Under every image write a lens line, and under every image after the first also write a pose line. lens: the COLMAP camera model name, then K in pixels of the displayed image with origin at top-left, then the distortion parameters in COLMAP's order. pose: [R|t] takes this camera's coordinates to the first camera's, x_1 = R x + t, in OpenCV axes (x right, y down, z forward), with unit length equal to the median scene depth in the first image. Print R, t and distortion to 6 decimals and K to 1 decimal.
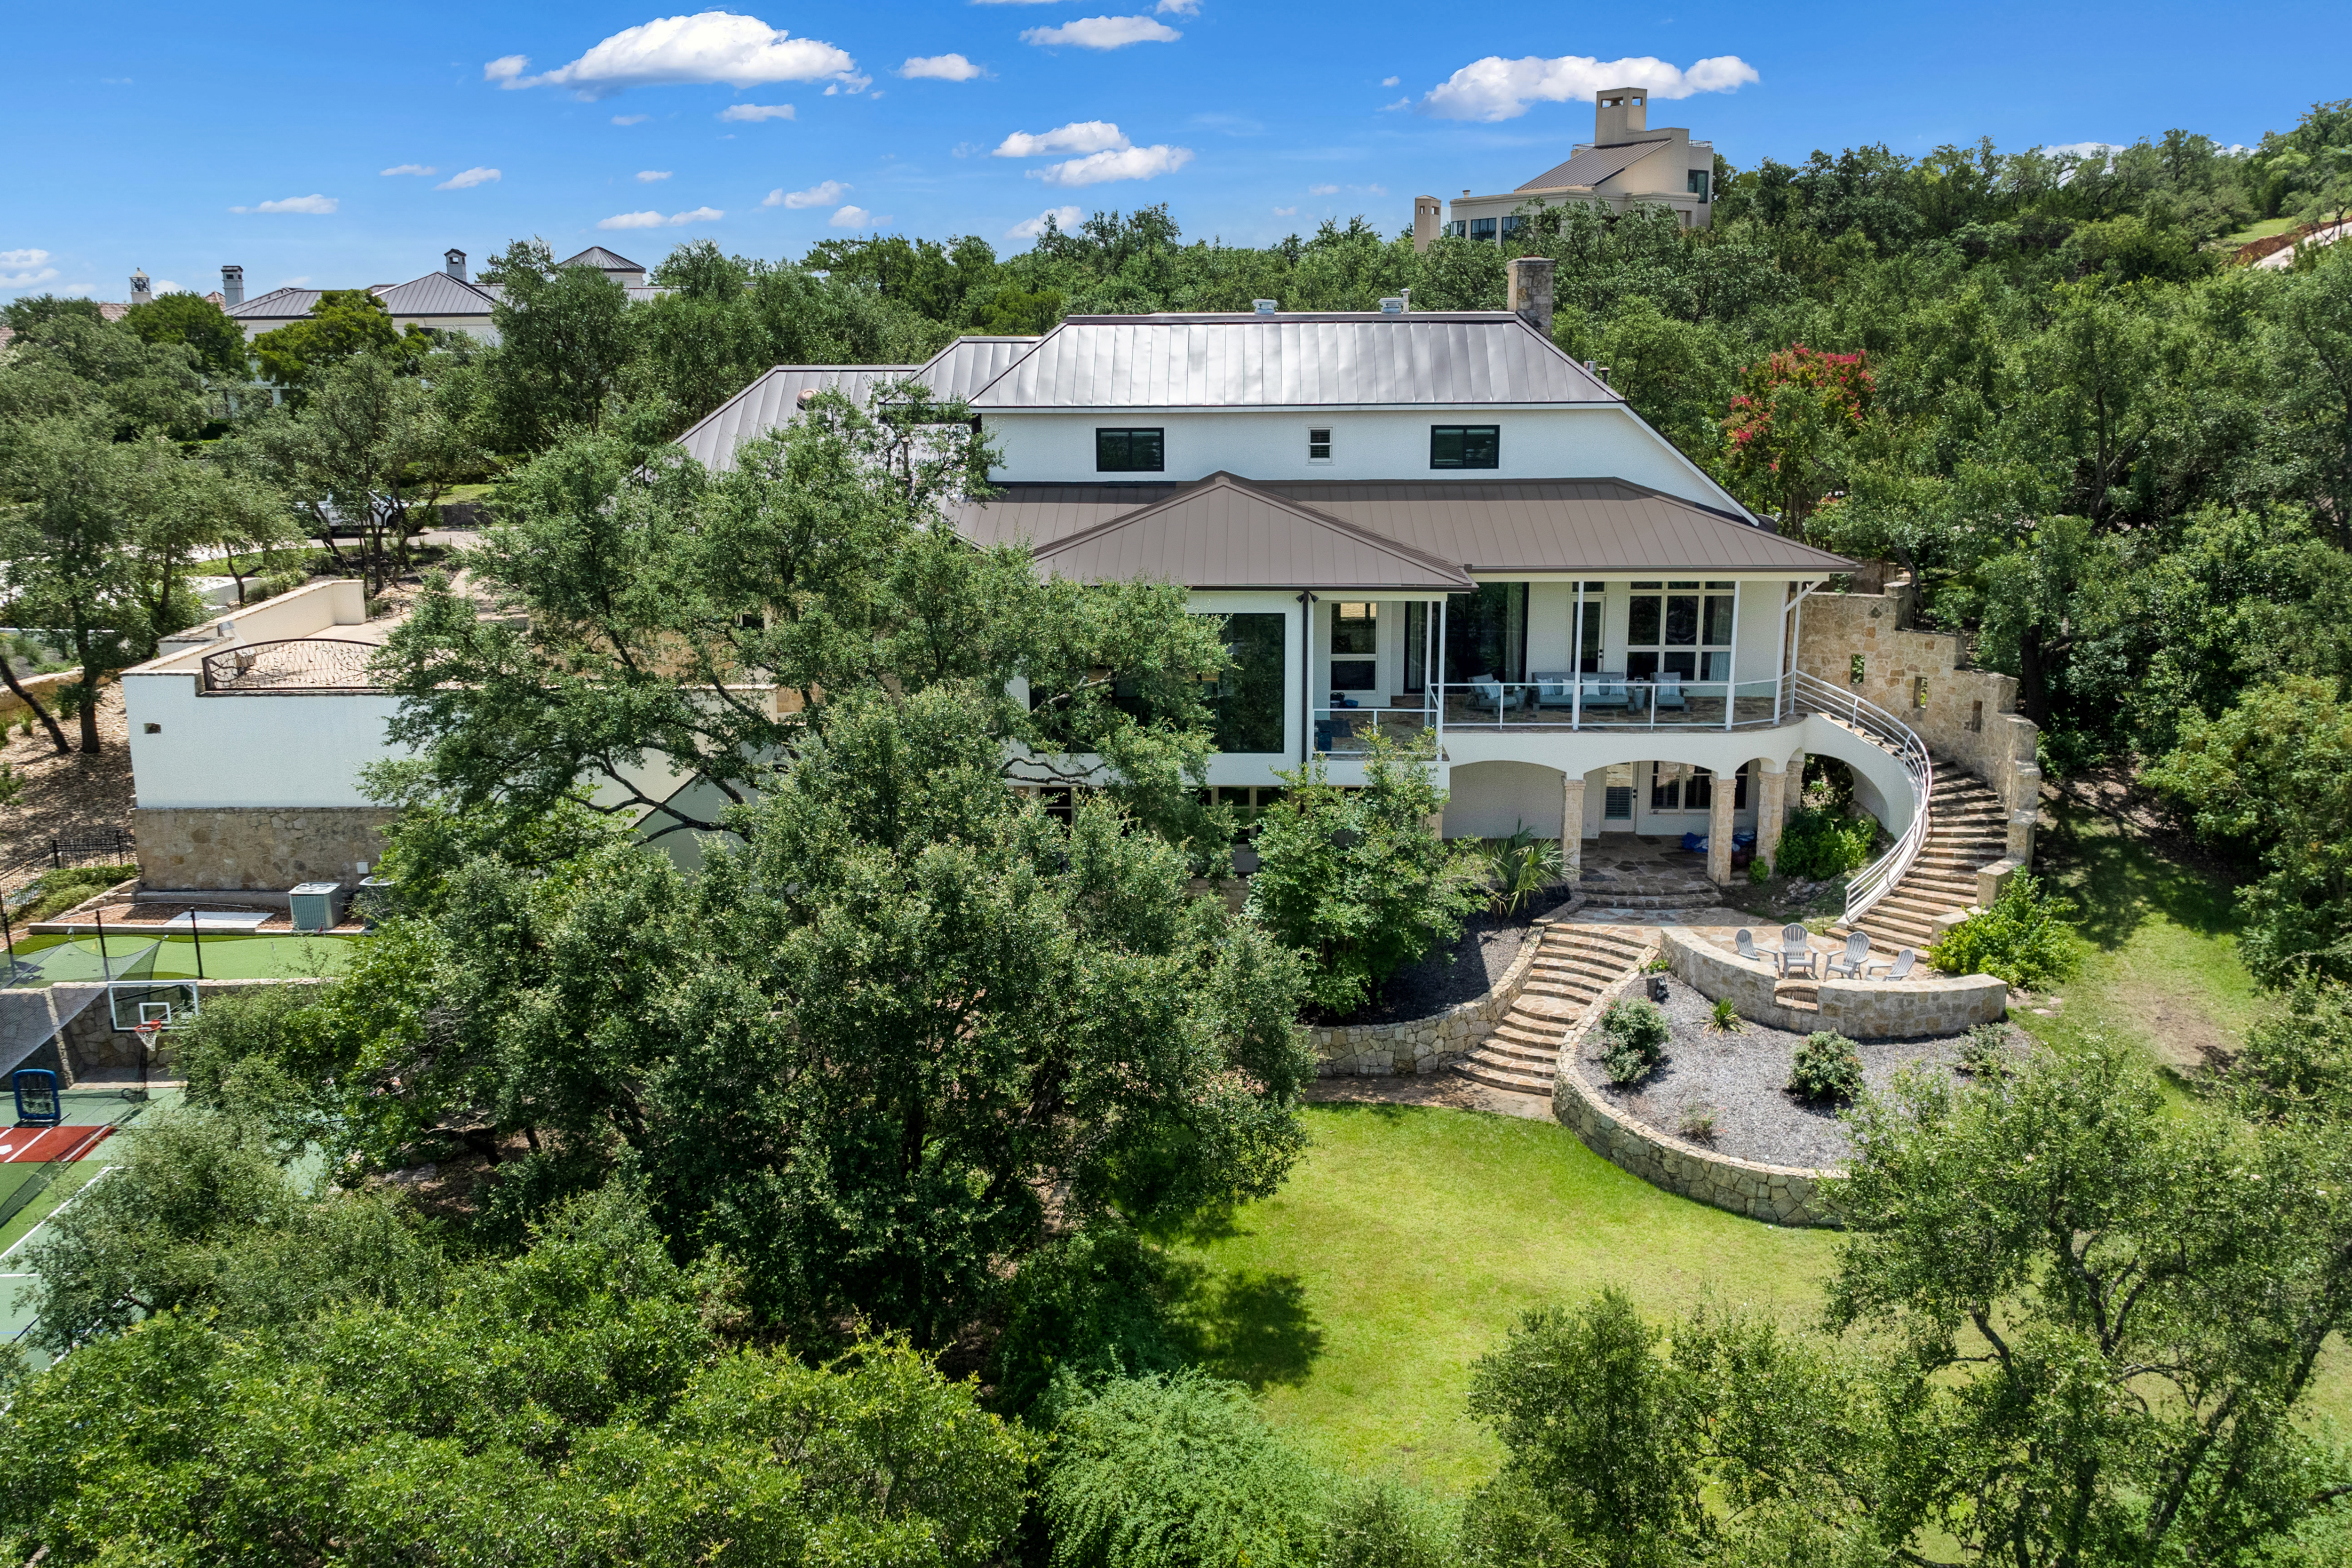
lens RADIAL K [[2126.0, 0, 1176.0], [0, 2126.0, 784.0], [0, 0, 1]] dist [-0.023355, -0.013561]
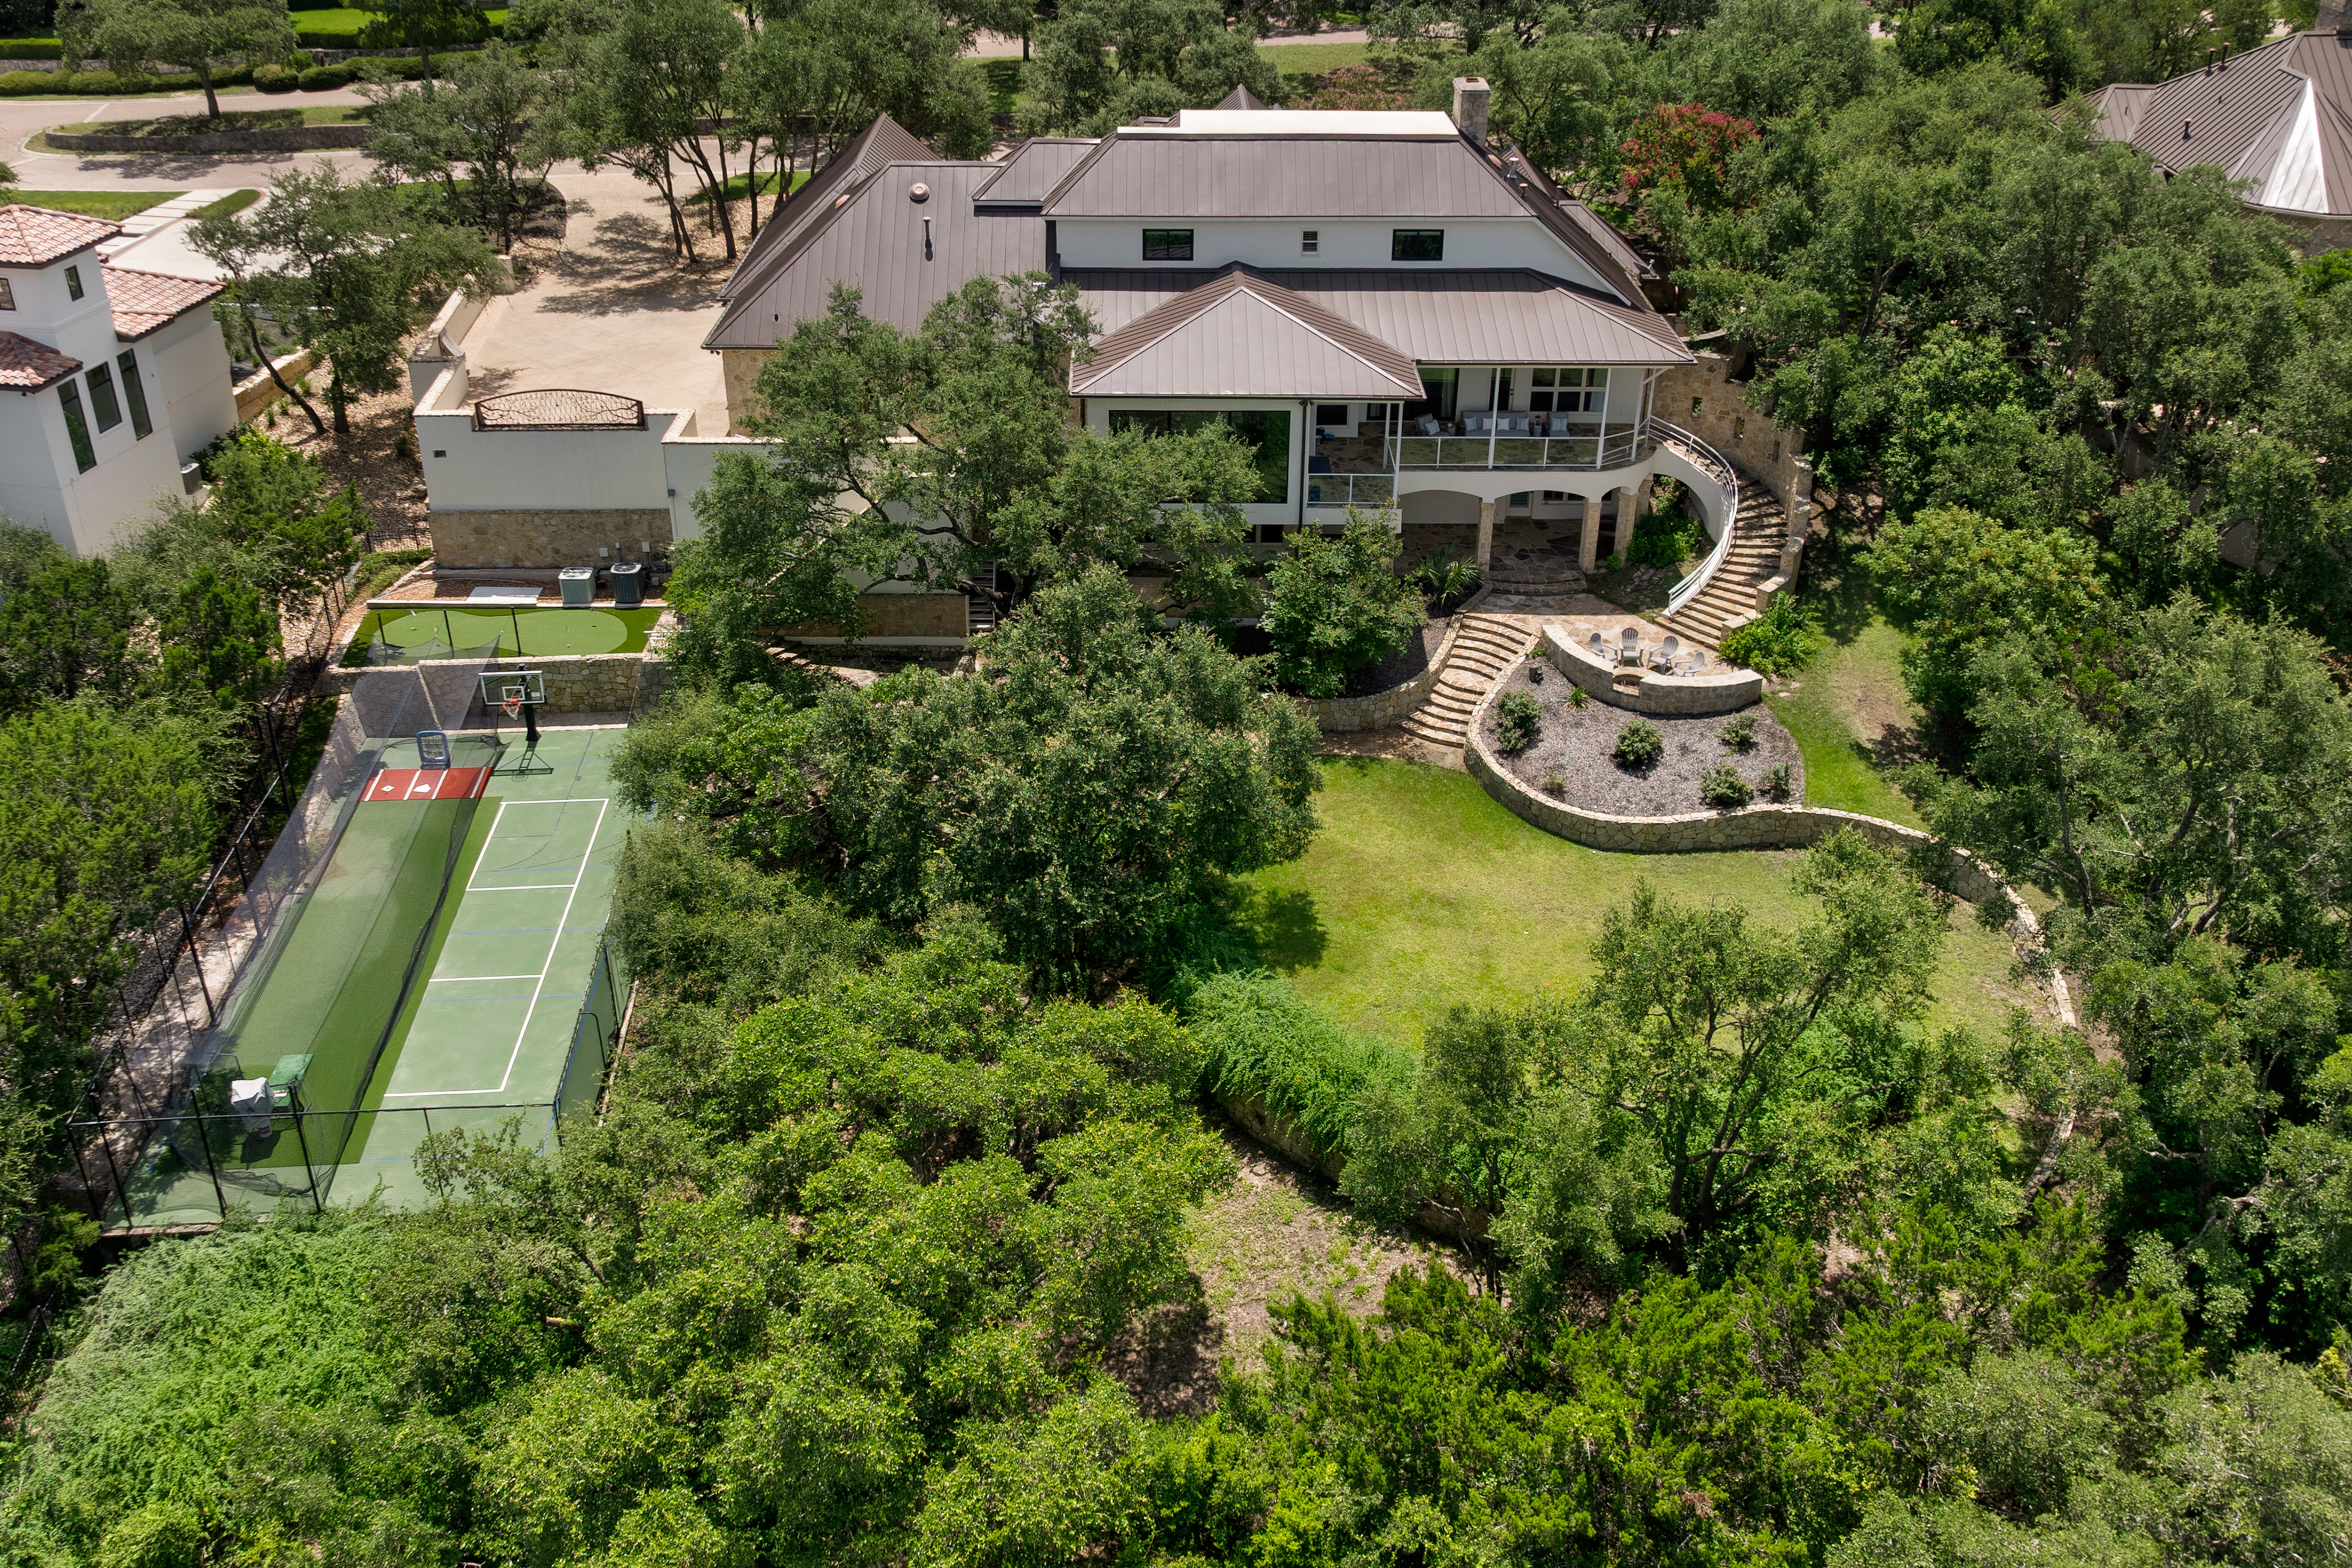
lens RADIAL K [[2126.0, 0, 1176.0], [0, 2126.0, 784.0], [0, 0, 1]] dist [-0.023355, -0.013561]
pose [[0.999146, -0.011405, 0.039720, -0.086207], [-0.000615, 0.956957, 0.290229, -0.258040], [-0.041320, -0.290006, 0.956132, -0.437710]]
